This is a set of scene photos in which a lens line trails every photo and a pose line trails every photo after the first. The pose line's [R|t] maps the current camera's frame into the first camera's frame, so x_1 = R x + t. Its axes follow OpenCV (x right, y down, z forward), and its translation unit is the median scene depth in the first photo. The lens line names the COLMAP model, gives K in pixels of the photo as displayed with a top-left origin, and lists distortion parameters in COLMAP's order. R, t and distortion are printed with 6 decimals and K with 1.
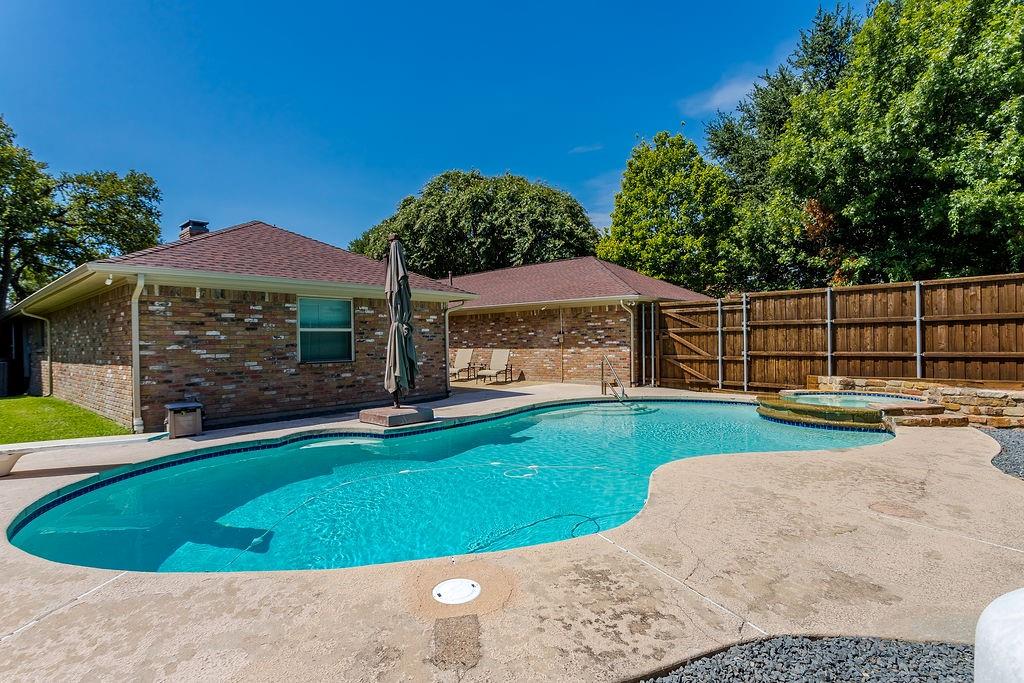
lens RADIAL K [[532.0, 0, 505.5], [0, 532.0, 345.1], [0, 0, 1]] dist [0.019645, 0.000180]
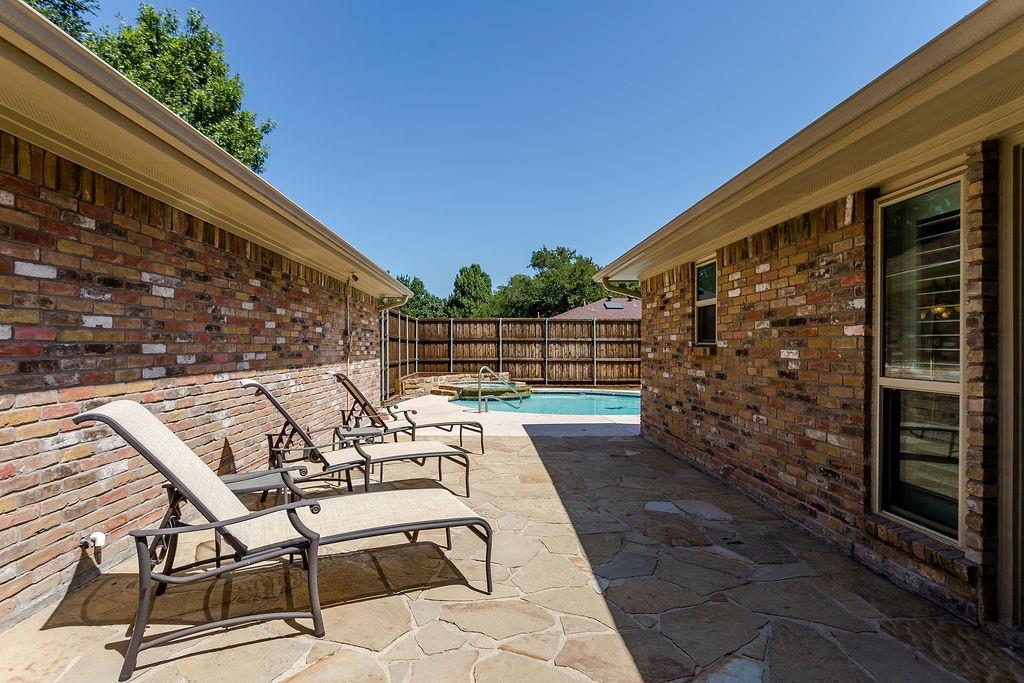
lens RADIAL K [[490.7, 0, 485.4], [0, 490.7, 349.1], [0, 0, 1]] dist [0.002140, -0.000127]
pose [[-0.672653, 0.014485, 0.739816, -0.412130], [0.014152, 0.999877, -0.006709, -0.003253], [-0.739823, 0.005958, -0.672776, 1.534710]]
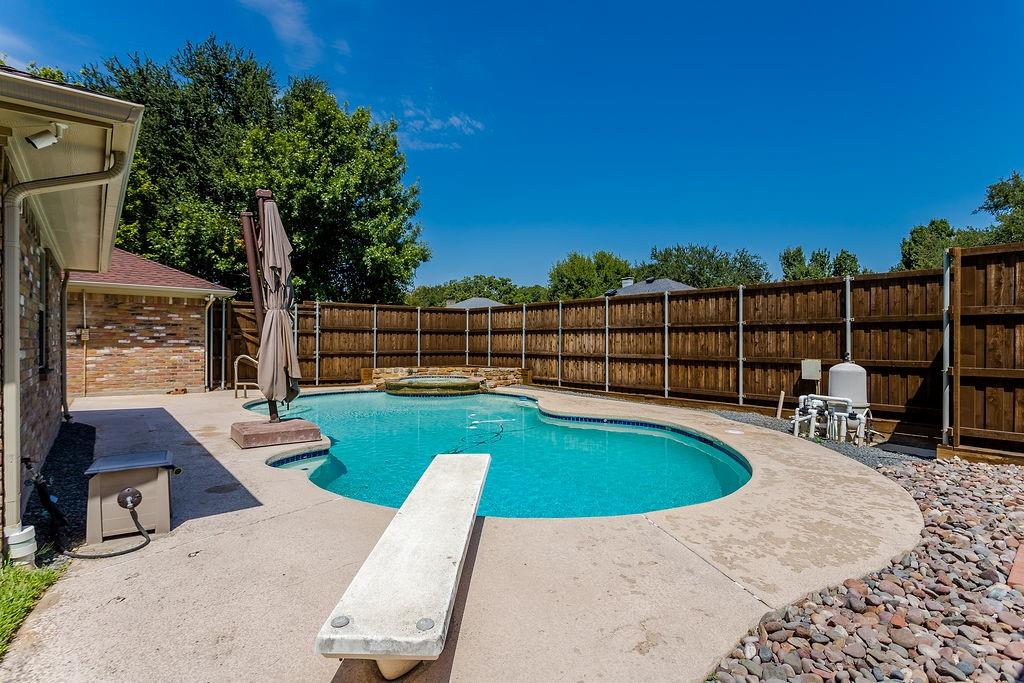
lens RADIAL K [[535.2, 0, 532.9], [0, 535.2, 337.3], [0, 0, 1]] dist [-0.005530, -0.000381]
pose [[0.127517, 0.023585, 0.991556, -0.669261], [0.001352, 0.999712, -0.023953, 0.011146], [-0.991835, 0.004395, 0.127448, 0.387542]]
